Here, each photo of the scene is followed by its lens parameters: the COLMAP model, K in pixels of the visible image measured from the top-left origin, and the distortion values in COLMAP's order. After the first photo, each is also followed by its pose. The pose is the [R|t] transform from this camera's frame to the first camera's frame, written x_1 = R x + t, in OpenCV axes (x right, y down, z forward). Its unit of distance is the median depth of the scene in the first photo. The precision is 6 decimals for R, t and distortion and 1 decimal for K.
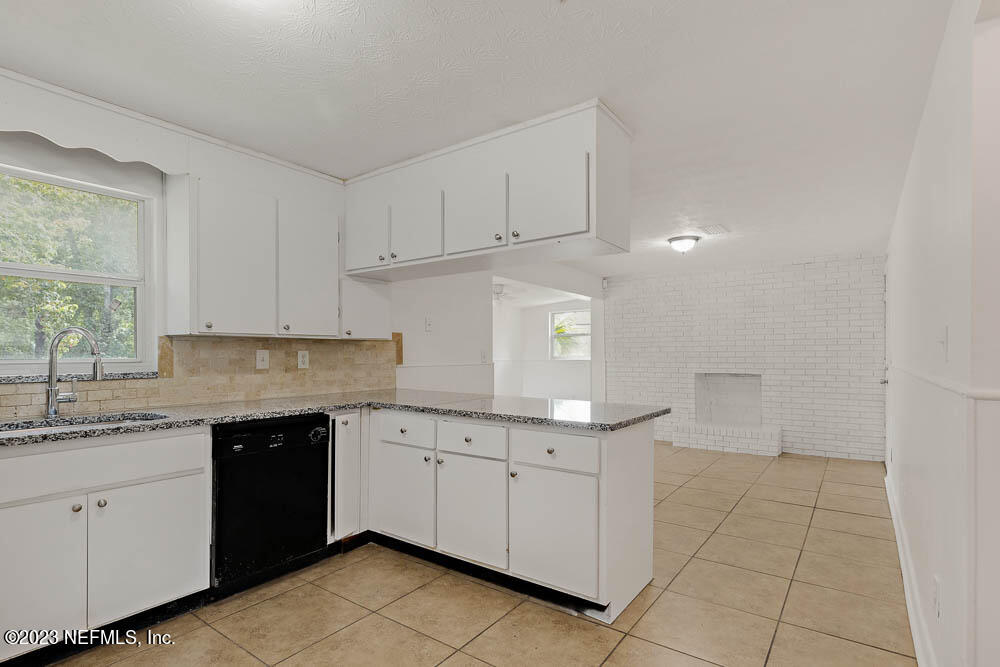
lens RADIAL K [[490.1, 0, 492.1], [0, 490.1, 362.4], [0, 0, 1]] dist [0.004377, -0.000543]
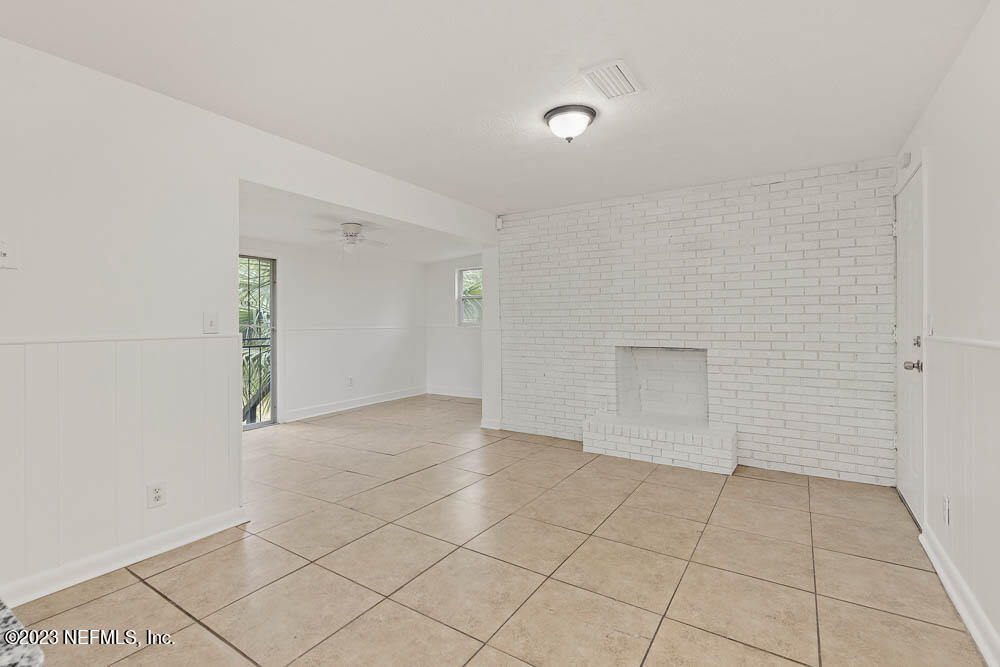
lens RADIAL K [[490.1, 0, 468.0], [0, 490.1, 322.8], [0, 0, 1]] dist [0.004377, -0.000543]
pose [[0.999138, 0.003986, 0.041330, 0.196641], [-0.003356, 0.999877, -0.015288, 0.000105], [-0.041385, 0.015136, 0.999029, 0.346940]]
